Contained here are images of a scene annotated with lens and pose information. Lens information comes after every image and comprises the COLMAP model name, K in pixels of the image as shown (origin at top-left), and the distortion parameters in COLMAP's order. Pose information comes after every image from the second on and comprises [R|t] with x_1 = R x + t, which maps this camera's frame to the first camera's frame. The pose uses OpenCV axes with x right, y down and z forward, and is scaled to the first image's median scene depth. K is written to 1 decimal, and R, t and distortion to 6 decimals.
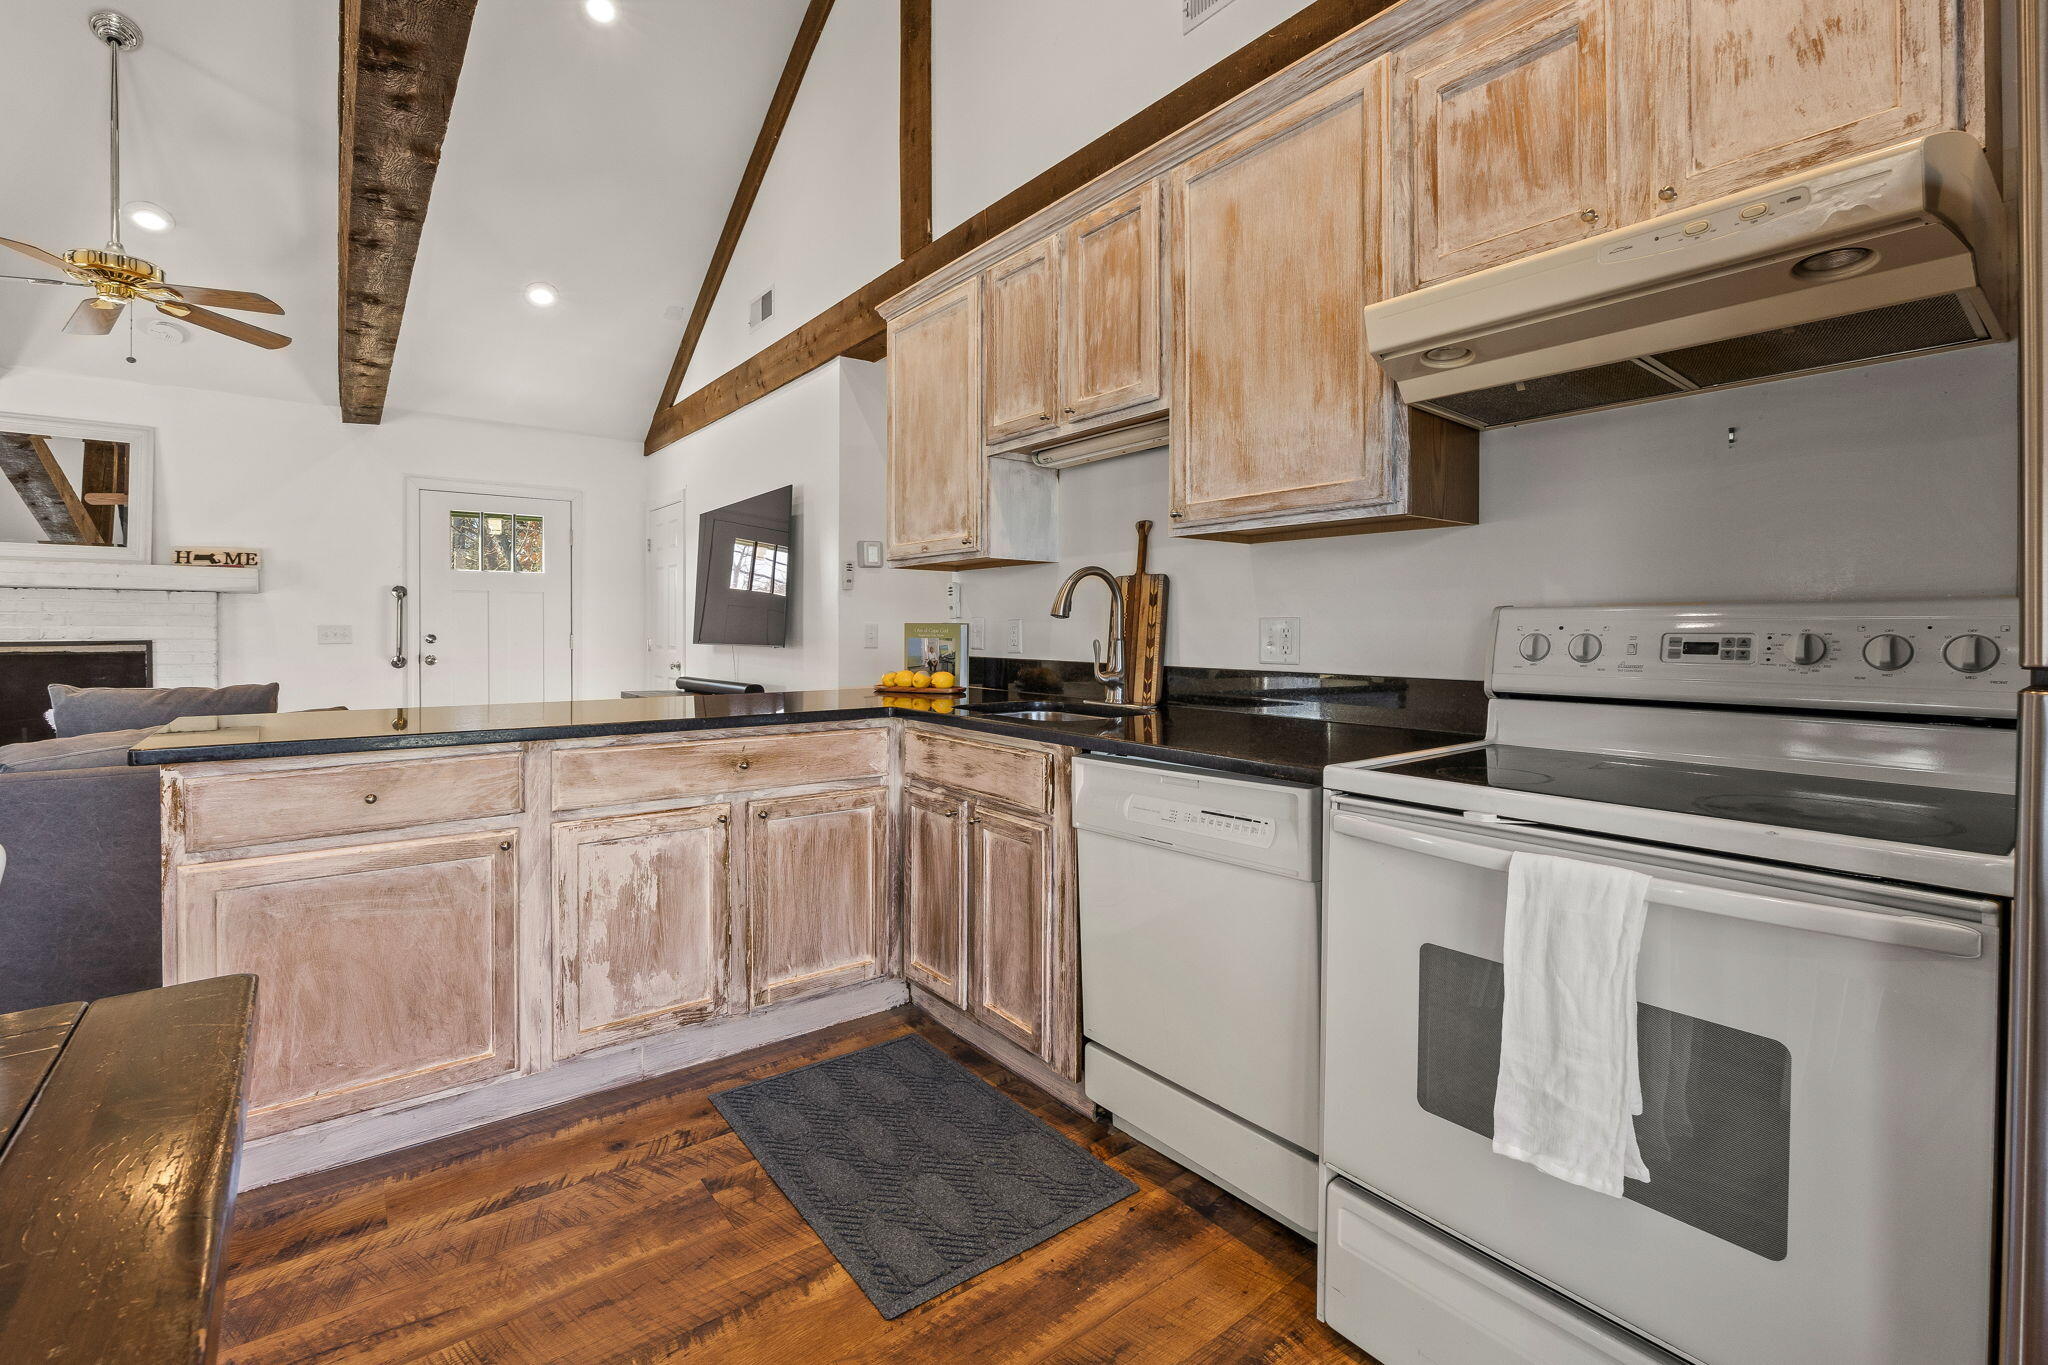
lens RADIAL K [[903.3, 0, 1024.2], [0, 903.3, 624.3], [0, 0, 1]] dist [-0.003740, -0.000346]
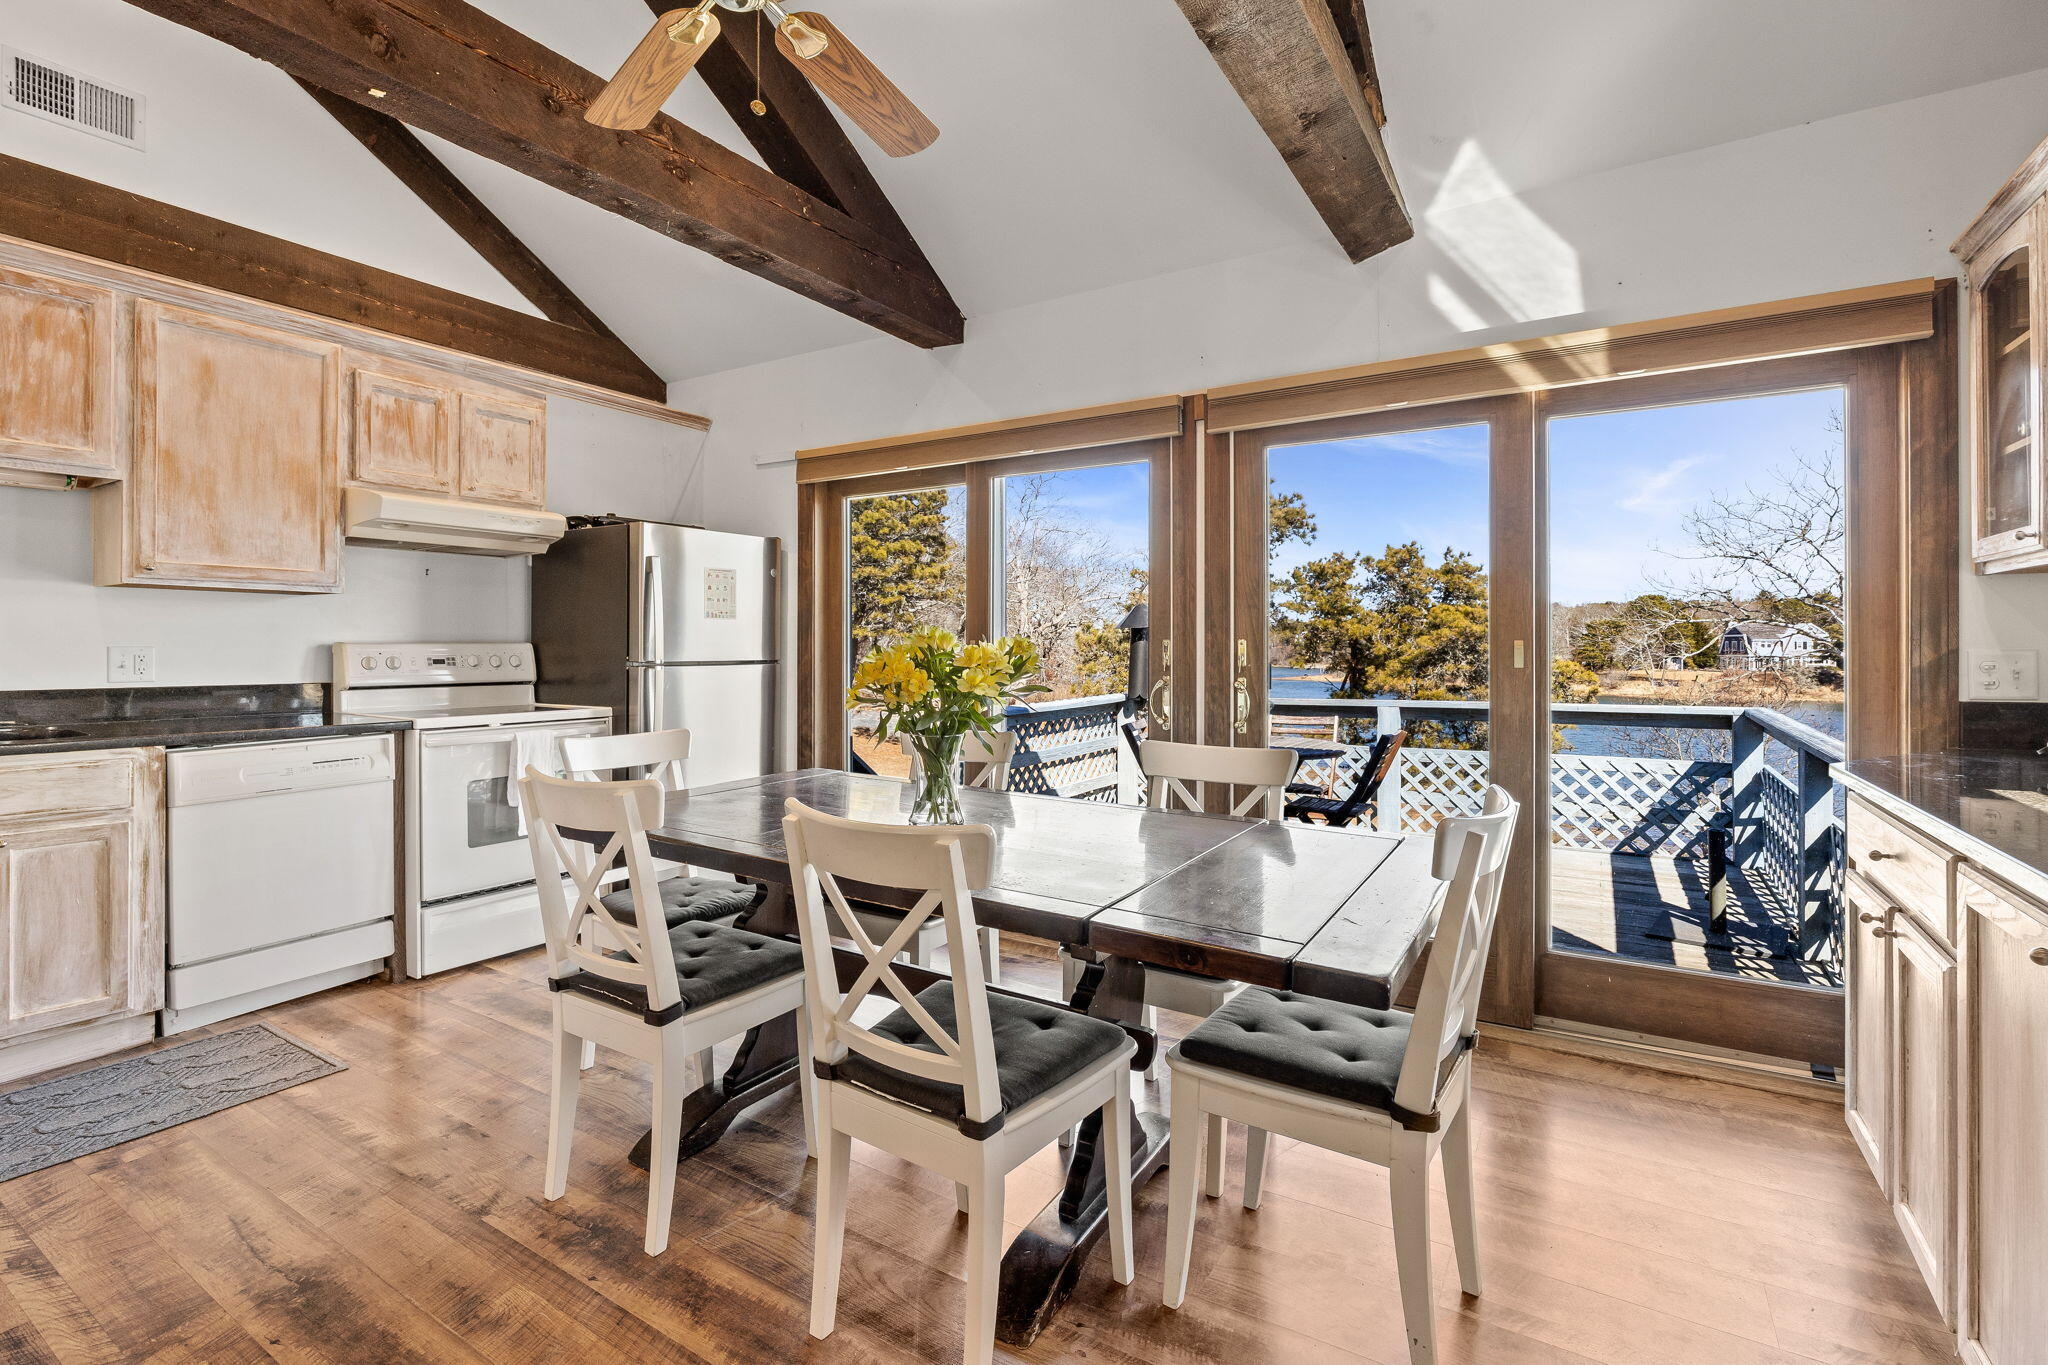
lens RADIAL K [[973.9, 0, 1024.0], [0, 973.9, 682.5], [0, 0, 1]] dist [0.019679, 0.000074]
pose [[-0.360810, -0.034943, 0.931985, -1.882268], [-0.003123, 0.999338, 0.036260, -0.014945], [-0.932634, 0.010173, -0.360680, 0.394614]]
